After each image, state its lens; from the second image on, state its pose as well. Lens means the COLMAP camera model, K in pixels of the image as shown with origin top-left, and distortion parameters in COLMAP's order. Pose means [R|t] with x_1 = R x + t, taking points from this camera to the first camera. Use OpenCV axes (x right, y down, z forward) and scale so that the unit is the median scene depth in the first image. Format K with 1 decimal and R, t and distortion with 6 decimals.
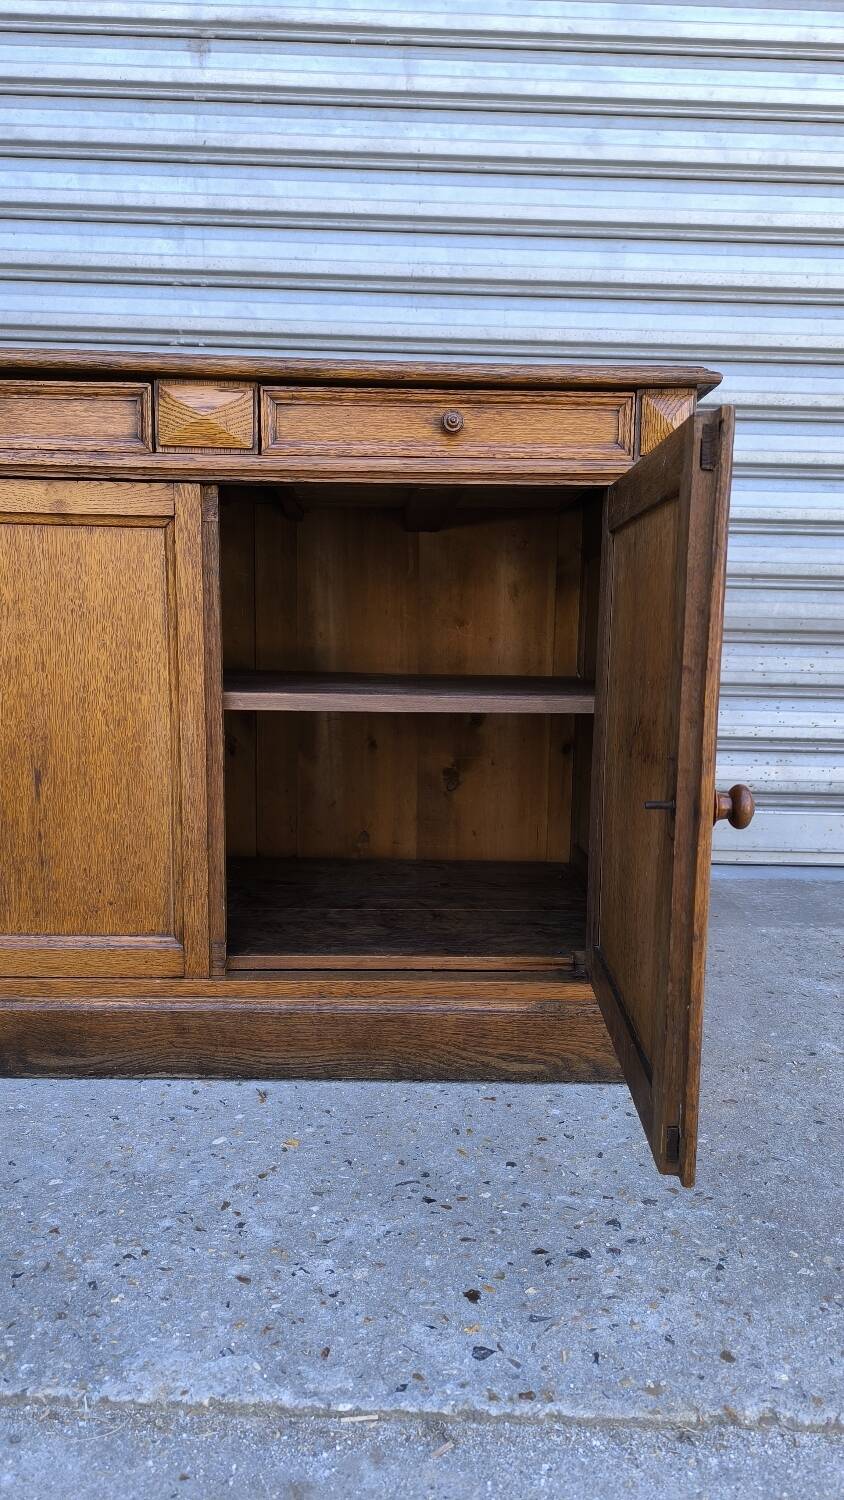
lens RADIAL K [[1037.7, 0, 422.0], [0, 1037.7, 750.0], [0, 0, 1]] dist [0.034459, -0.037905]
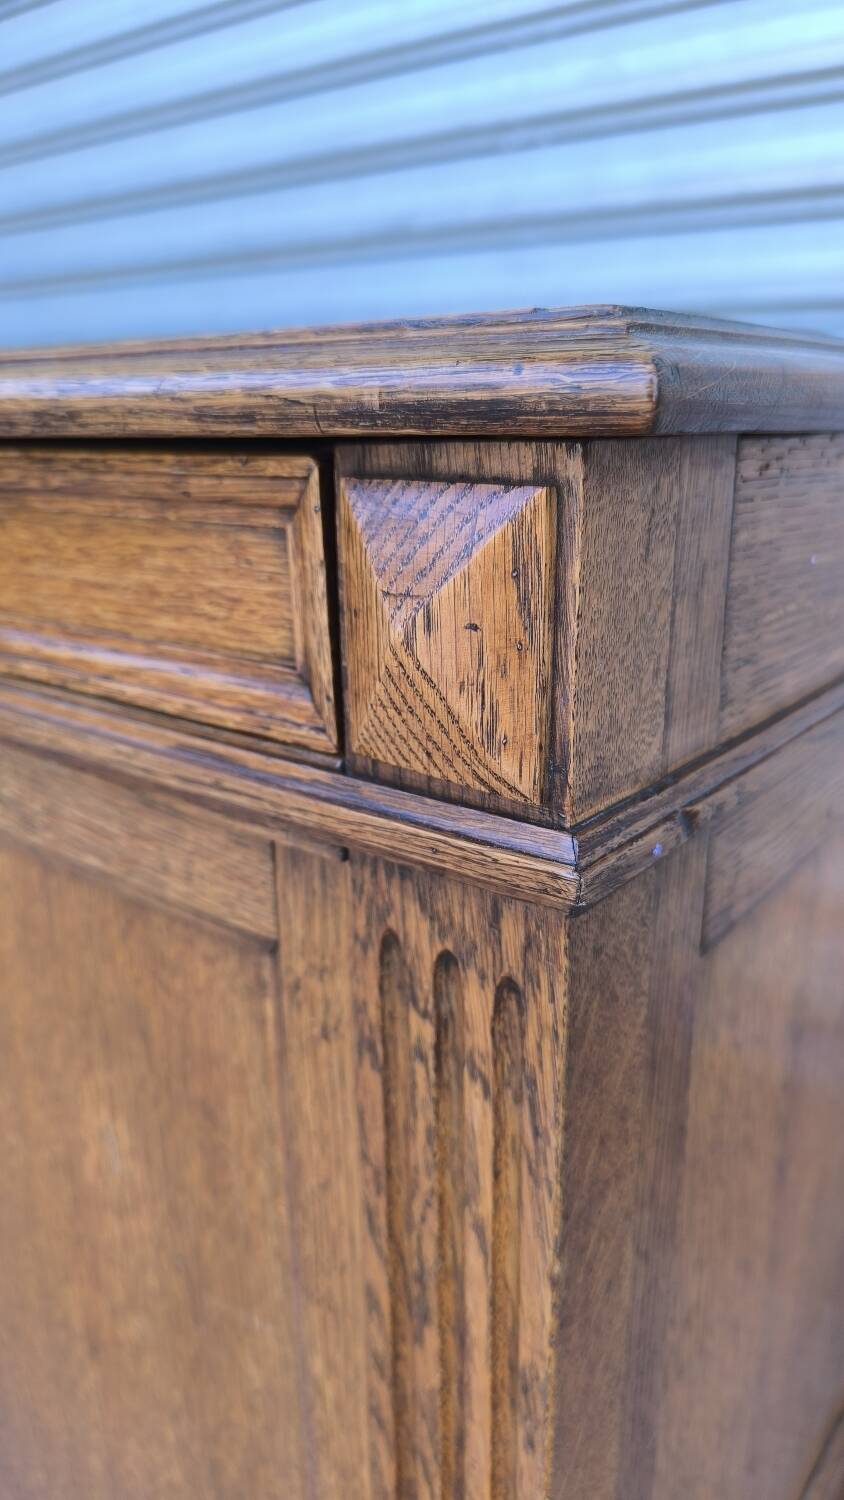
lens RADIAL K [[1057.2, 0, 422.0], [0, 1057.2, 750.0], [0, 0, 1]] dist [0.009181, -0.040266]
pose [[0.769262, 0.177626, -0.613746, 0.340953], [-0.051460, 0.974684, 0.217586, -0.316421], [0.636857, -0.135798, 0.758928, 0.807123]]
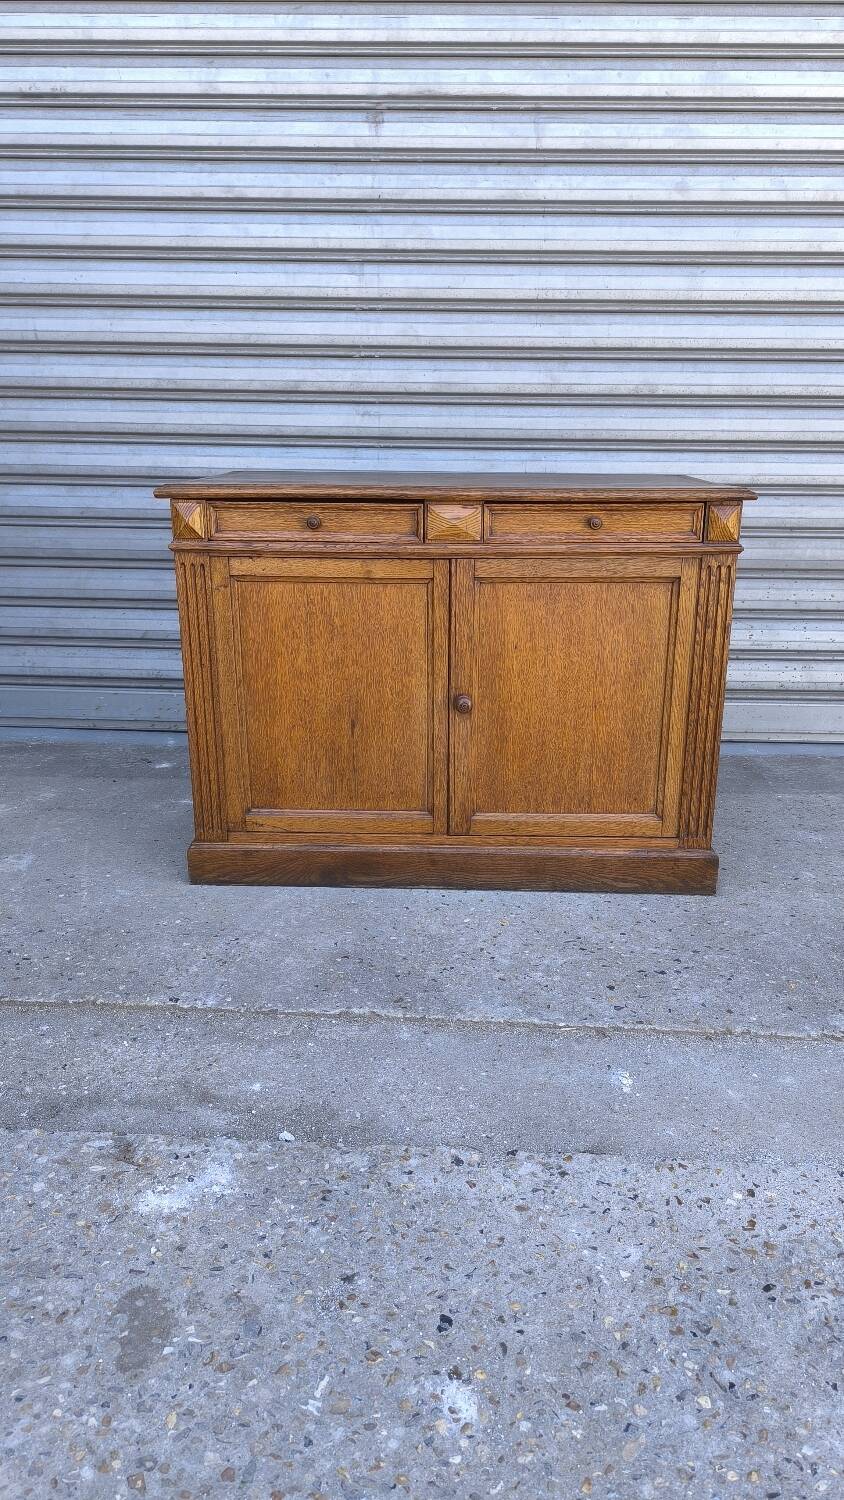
lens RADIAL K [[1035.7, 0, 425.3], [0, 1035.7, 749.7], [0, 0, 1]] dist [0.053115, -0.064473]
pose [[0.998881, 0.002106, -0.047238, -0.162469], [0.005908, 0.985622, 0.168860, -0.224719], [0.046914, -0.168951, 0.984507, -0.723982]]
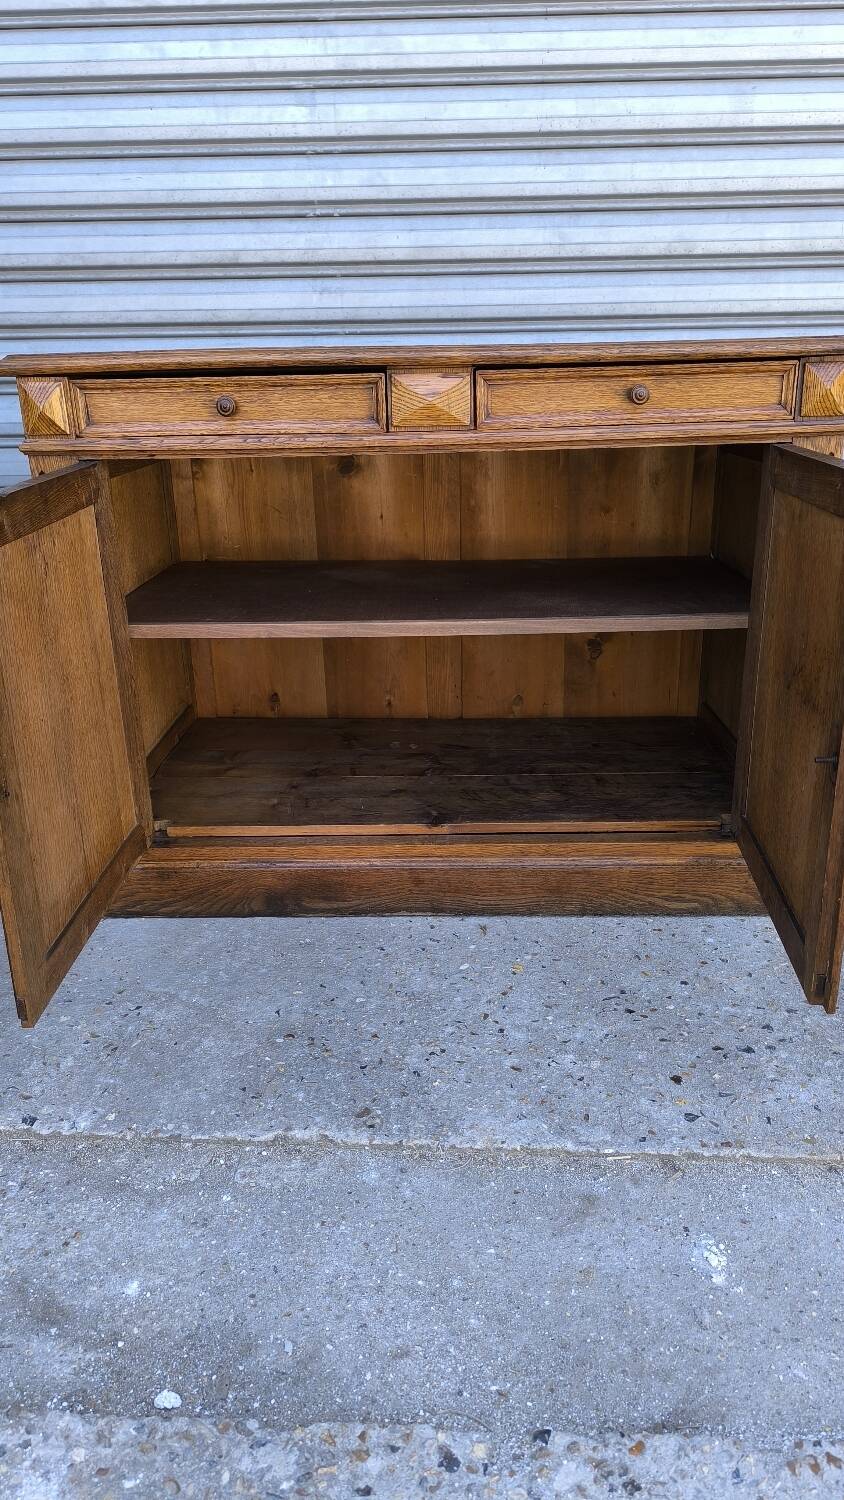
lens RADIAL K [[1036.1, 0, 425.5], [0, 1036.1, 747.1], [0, 0, 1]] dist [0.034083, -0.034623]
pose [[0.998396, -0.021500, -0.052369, -0.150472], [0.032472, 0.975259, 0.218669, -0.181208], [0.046371, -0.220018, 0.974393, -0.230887]]
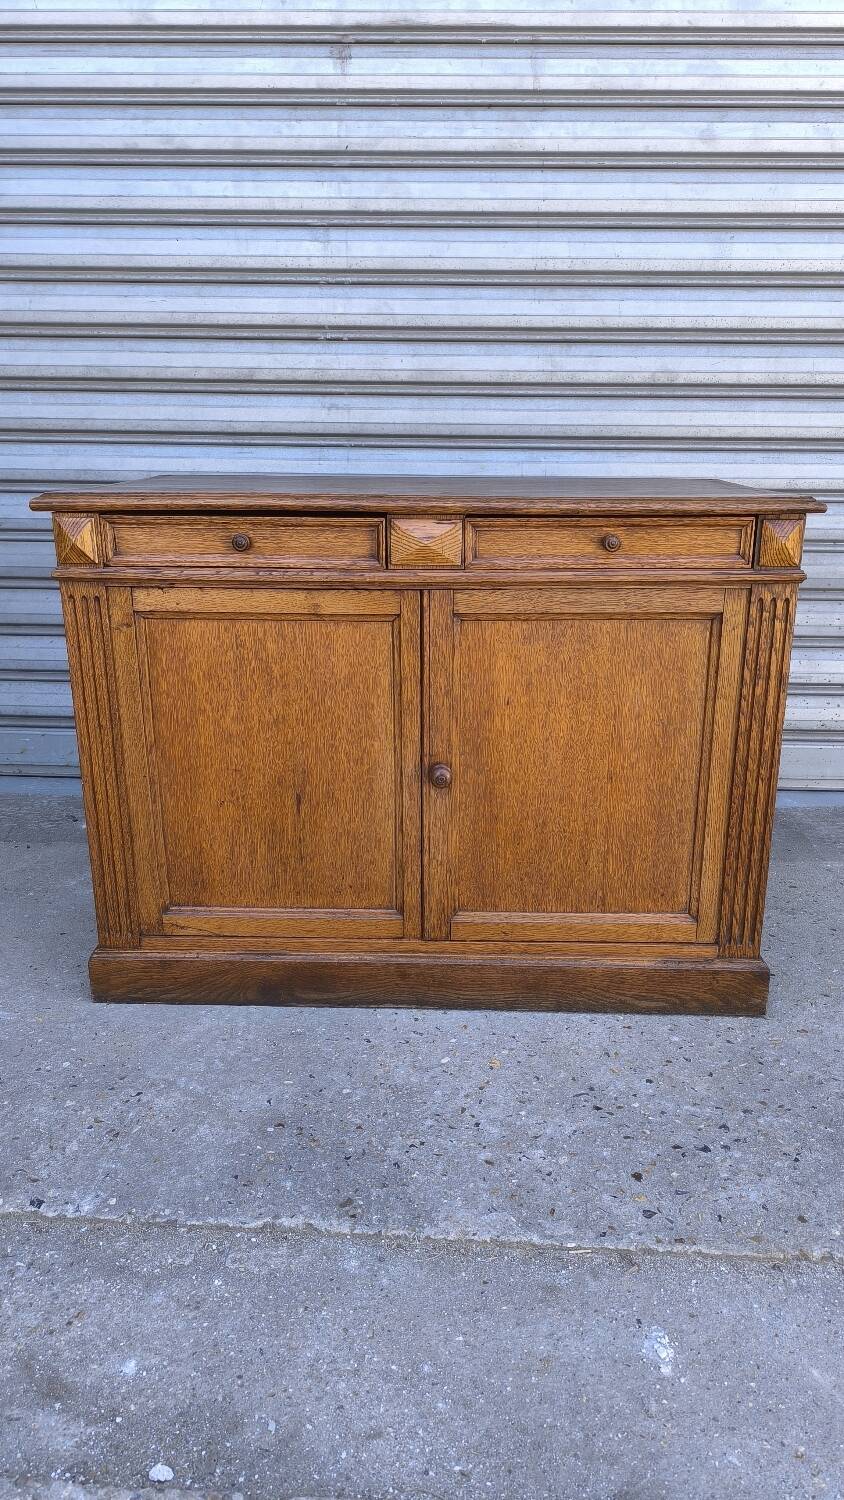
lens RADIAL K [[1035.4, 0, 426.8], [0, 1035.4, 748.8], [0, 0, 1]] dist [0.034452, -0.032955]
pose [[0.998946, 0.000244, -0.045896, -0.137322], [0.007413, 0.985997, 0.166597, -0.263832], [0.045294, -0.166762, 0.984956, -0.317227]]
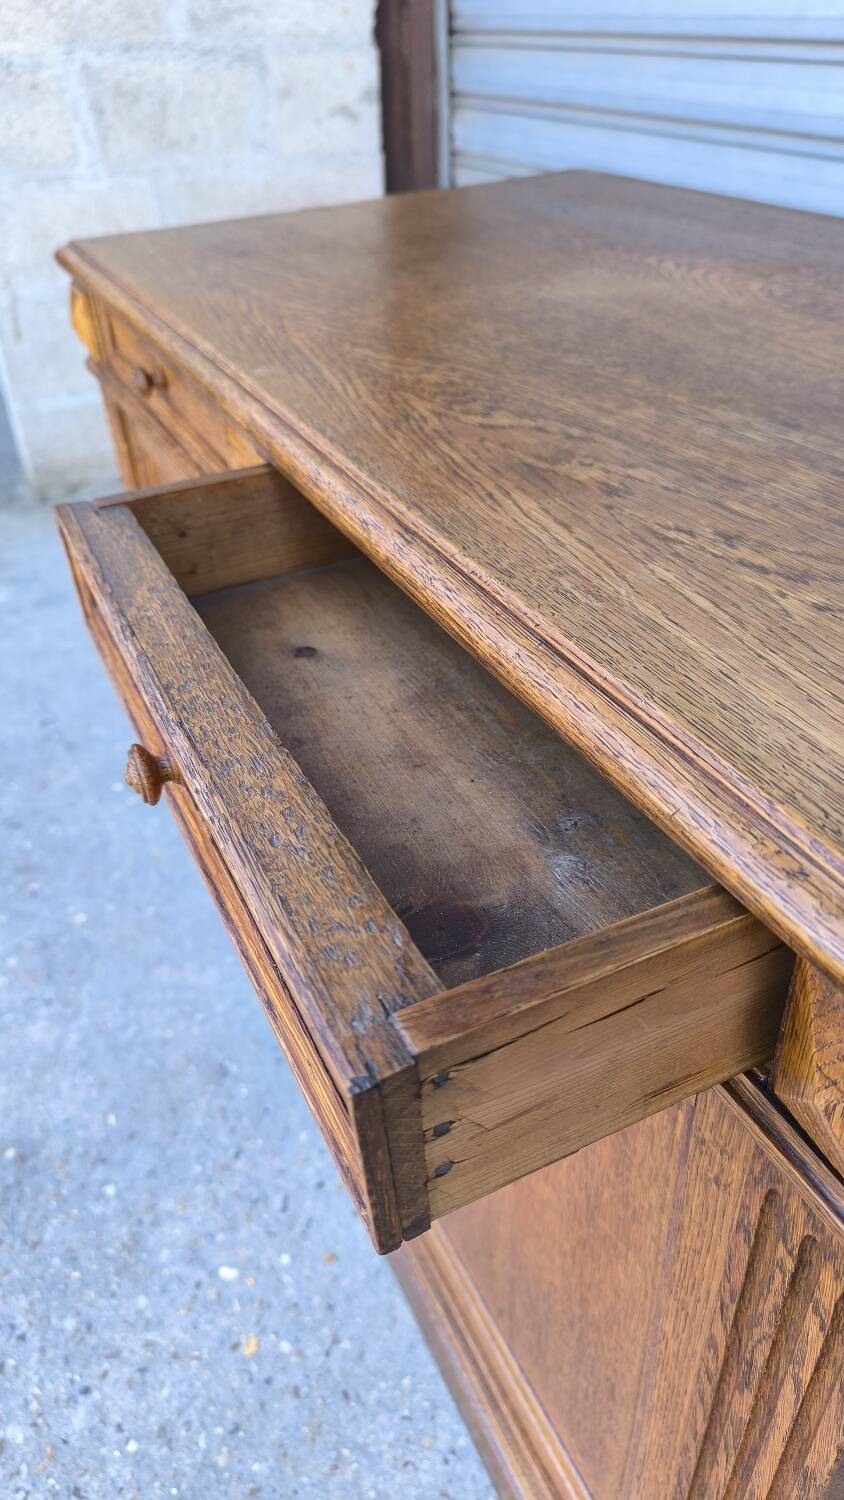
lens RADIAL K [[1057.2, 0, 422.0], [0, 1057.2, 750.0], [0, 0, 1]] dist [0.009181, -0.040266]
pose [[0.419168, 0.502011, -0.756494, 0.323698], [-0.052297, 0.845194, 0.531895, -0.480669], [0.906401, -0.183391, 0.380532, 0.790417]]
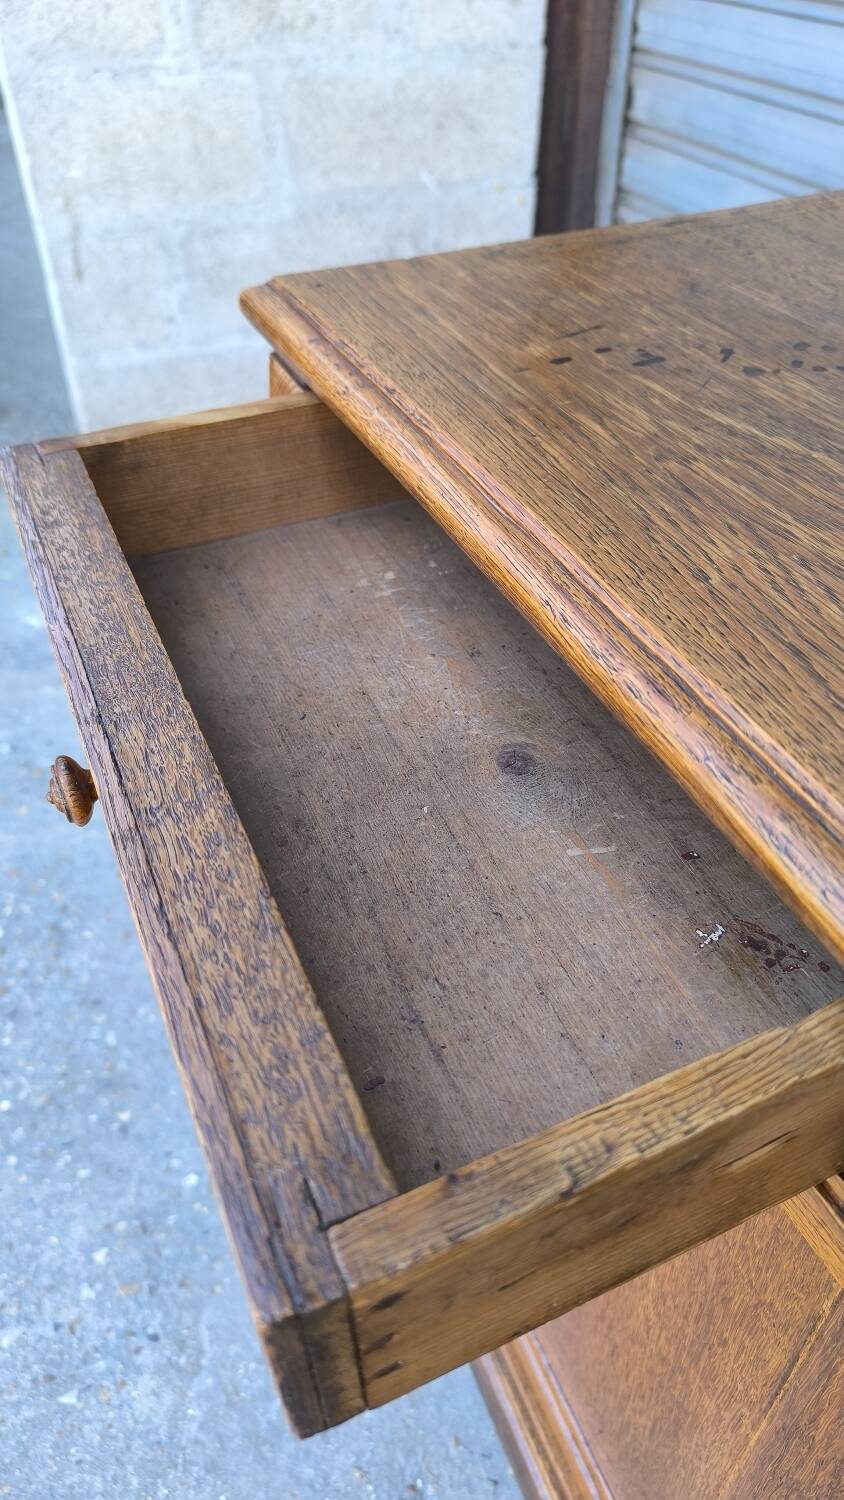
lens RADIAL K [[1051.1, 0, 422.0], [0, 1051.1, 750.0], [0, 0, 1]] dist [0.030044, -0.050856]
pose [[0.383608, 0.591573, -0.709145, -0.163370], [-0.082855, 0.786841, 0.611568, -0.489764], [0.919772, -0.175847, 0.350853, 0.793289]]
